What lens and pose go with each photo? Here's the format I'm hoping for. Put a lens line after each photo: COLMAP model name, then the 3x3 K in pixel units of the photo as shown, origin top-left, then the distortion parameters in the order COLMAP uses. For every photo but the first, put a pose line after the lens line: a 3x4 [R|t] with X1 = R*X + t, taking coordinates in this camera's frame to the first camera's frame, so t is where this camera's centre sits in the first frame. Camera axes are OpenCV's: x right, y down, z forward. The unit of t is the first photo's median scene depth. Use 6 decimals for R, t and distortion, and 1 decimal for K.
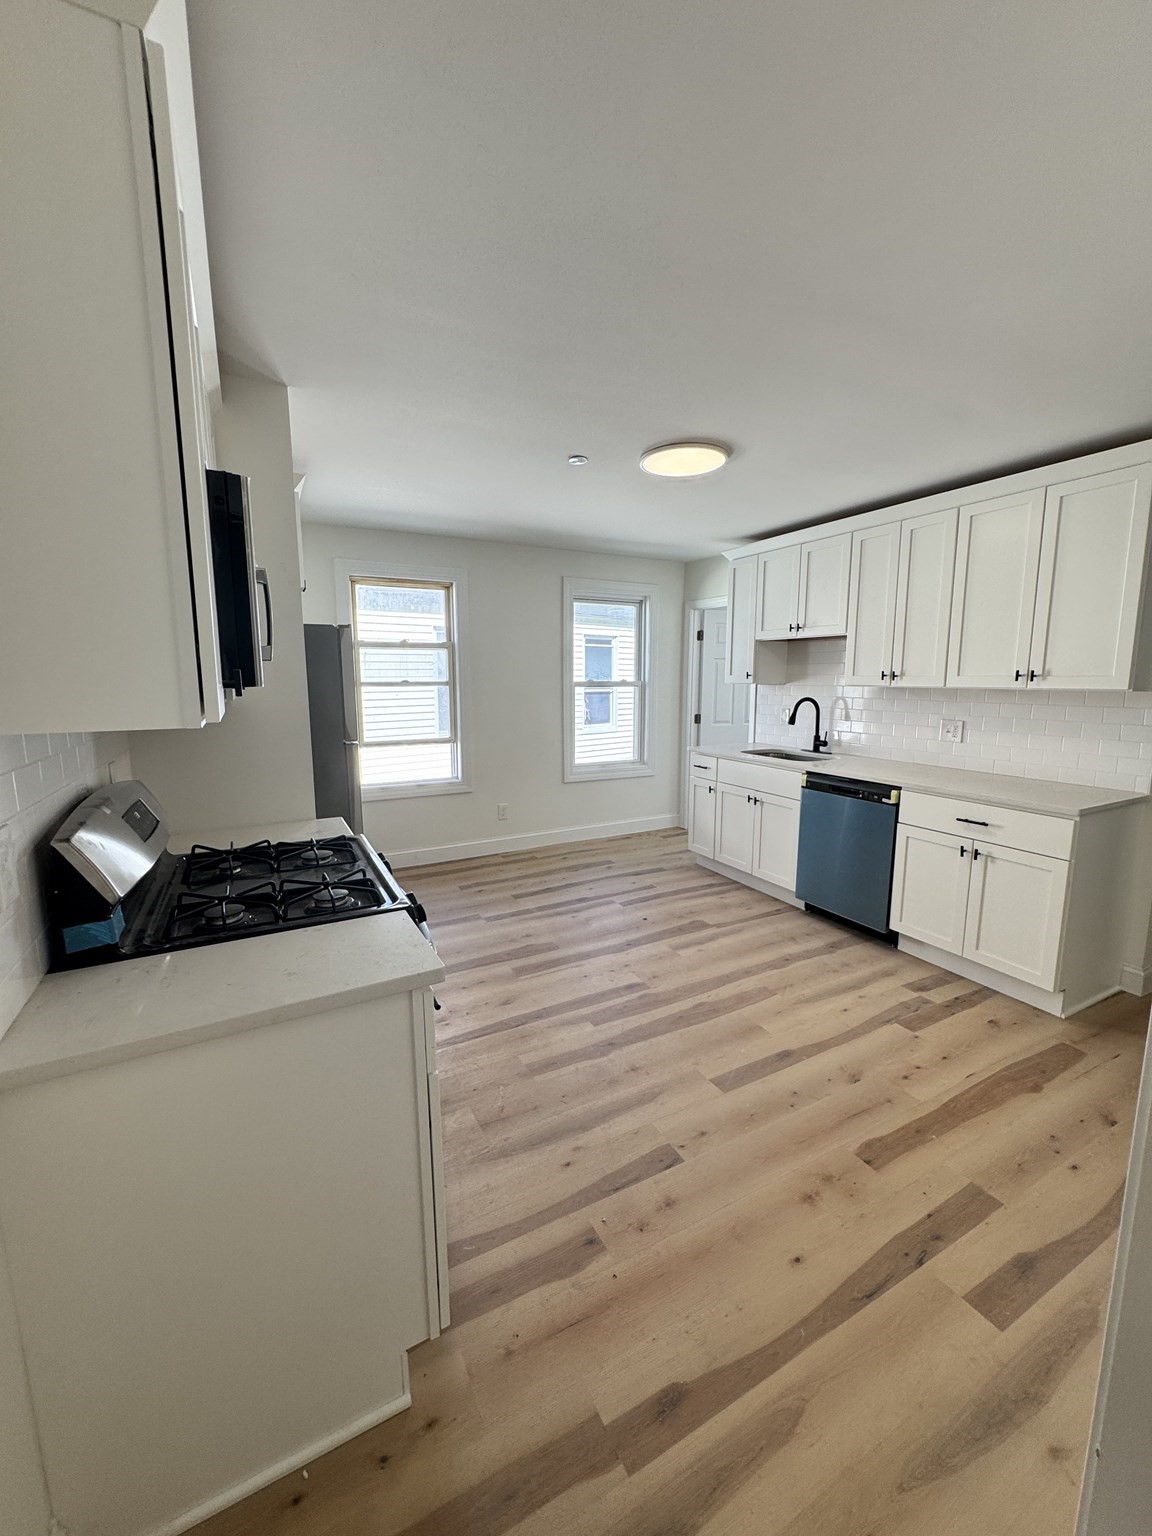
lens RADIAL K [[620.3, 0, 576.0], [0, 620.3, 768.0], [0, 0, 1]] dist [-0.003107, -0.000243]
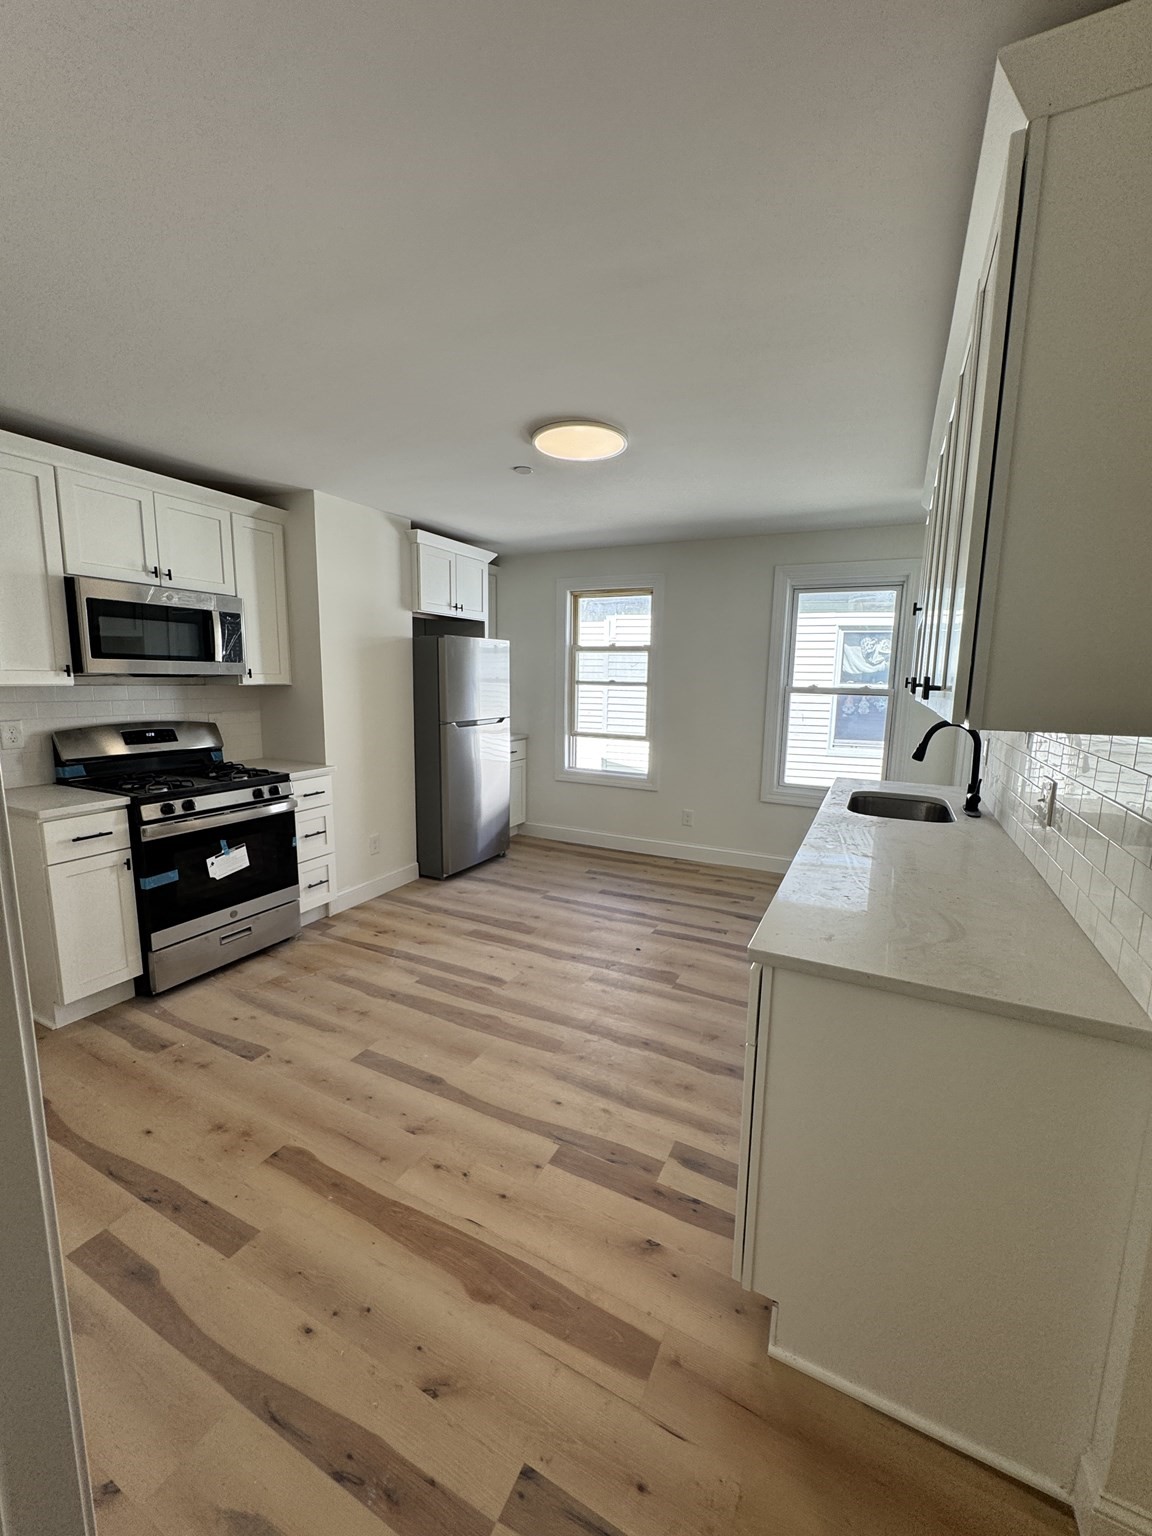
lens RADIAL K [[620.3, 0, 576.0], [0, 620.3, 768.0], [0, 0, 1]] dist [-0.003107, -0.000243]
pose [[0.571320, 0.134802, -0.809581, 0.911752], [-0.139693, 0.987998, 0.065929, -0.075290], [0.808752, 0.075426, 0.583294, 0.467093]]
